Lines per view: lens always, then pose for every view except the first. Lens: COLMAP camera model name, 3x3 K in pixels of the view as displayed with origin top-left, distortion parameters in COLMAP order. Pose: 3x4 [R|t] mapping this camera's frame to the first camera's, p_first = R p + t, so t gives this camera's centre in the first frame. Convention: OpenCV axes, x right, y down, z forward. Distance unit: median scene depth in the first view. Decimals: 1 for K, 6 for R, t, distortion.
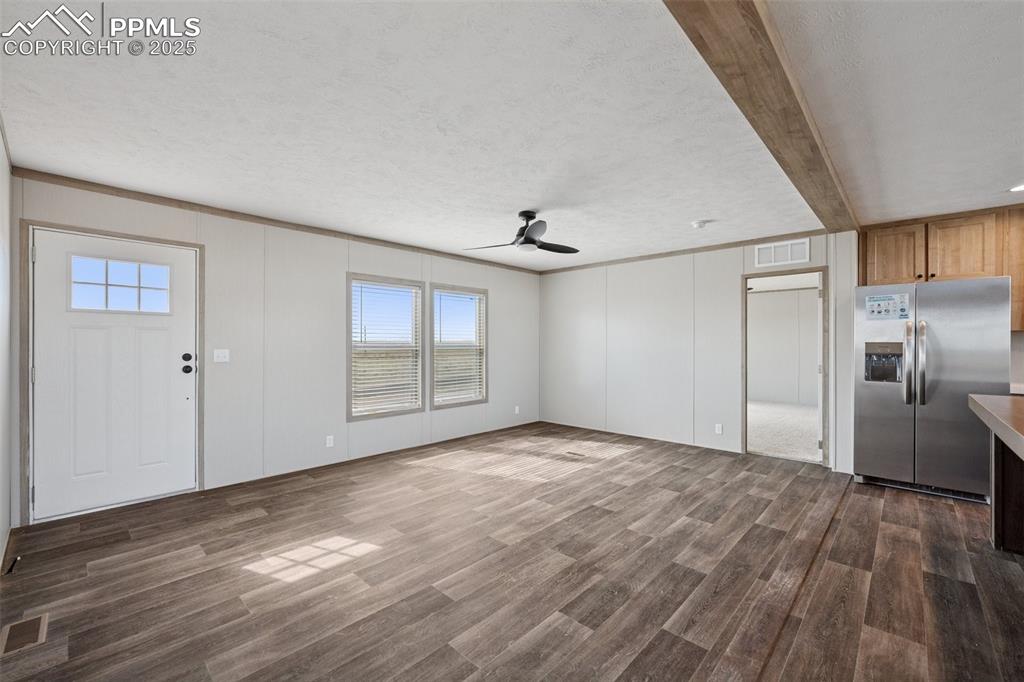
lens RADIAL K [[418.7, 0, 513.2], [0, 418.7, 345.0], [0, 0, 1]] dist [-0.003066, -0.000181]
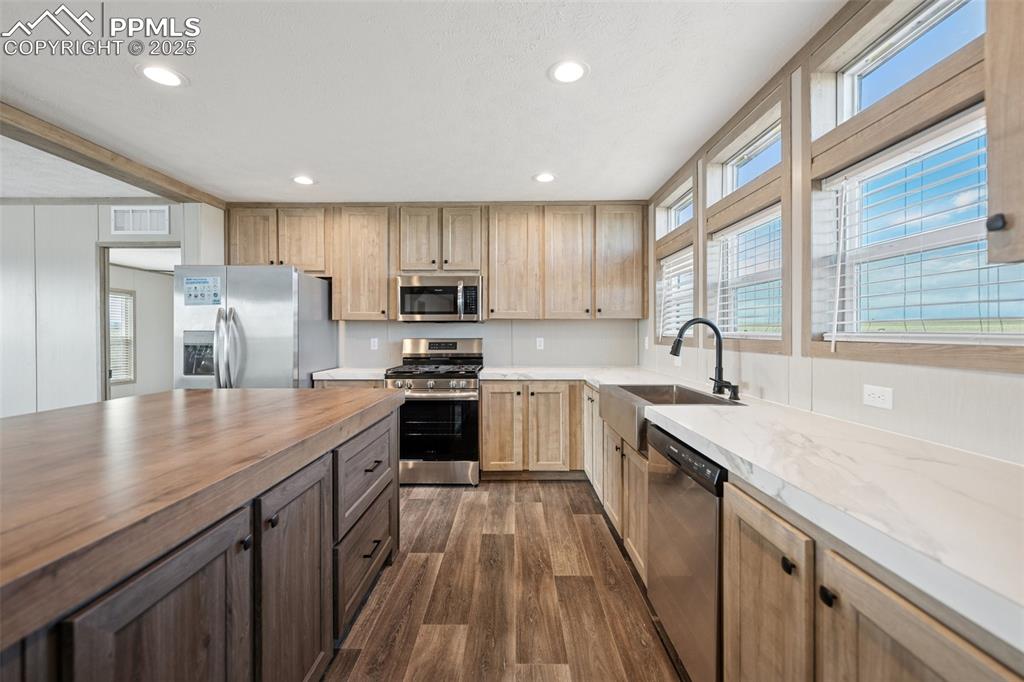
lens RADIAL K [[420.4, 0, 509.3], [0, 420.4, 336.5], [0, 0, 1]] dist [-0.002716, -0.000376]
pose [[0.725866, -0.008852, 0.687779, 0.694806], [0.005612, 0.999960, 0.006946, 0.003451], [-0.687813, -0.001182, 0.725887, -0.087102]]
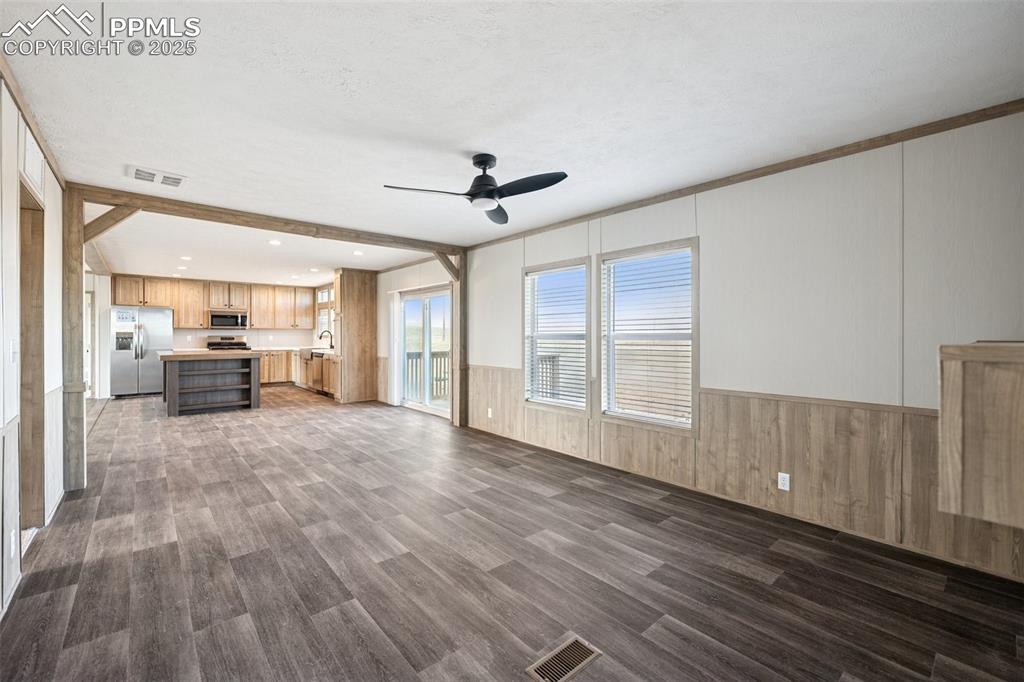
lens RADIAL K [[439.1, 0, 516.6], [0, 439.1, 326.6], [0, 0, 1]] dist [0.000296, 0.000108]
pose [[0.081599, 0.016623, 0.996527, -1.146516], [0.002525, 0.999854, -0.016885, 0.008130], [-0.996662, 0.003894, 0.081545, -1.140908]]
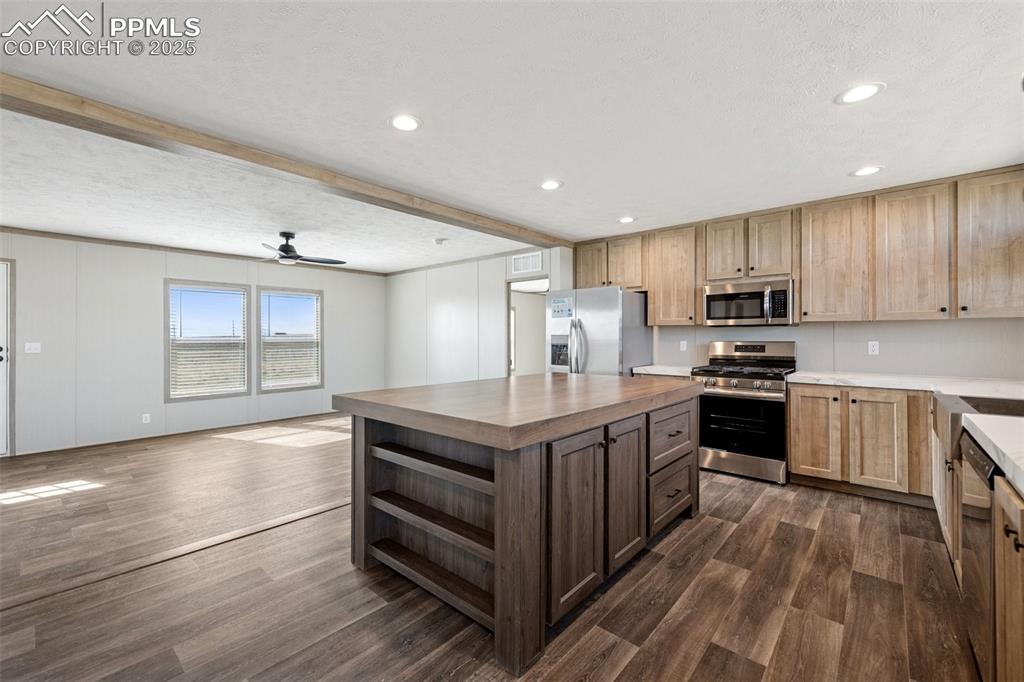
lens RADIAL K [[420.4, 0, 509.3], [0, 420.4, 336.5], [0, 0, 1]] dist [-0.002716, -0.000376]
pose [[0.999246, -0.004658, 0.038534, 0.626546], [0.004801, 0.999982, -0.003622, 0.002644], [-0.038517, 0.003805, 0.999251, -0.279324]]
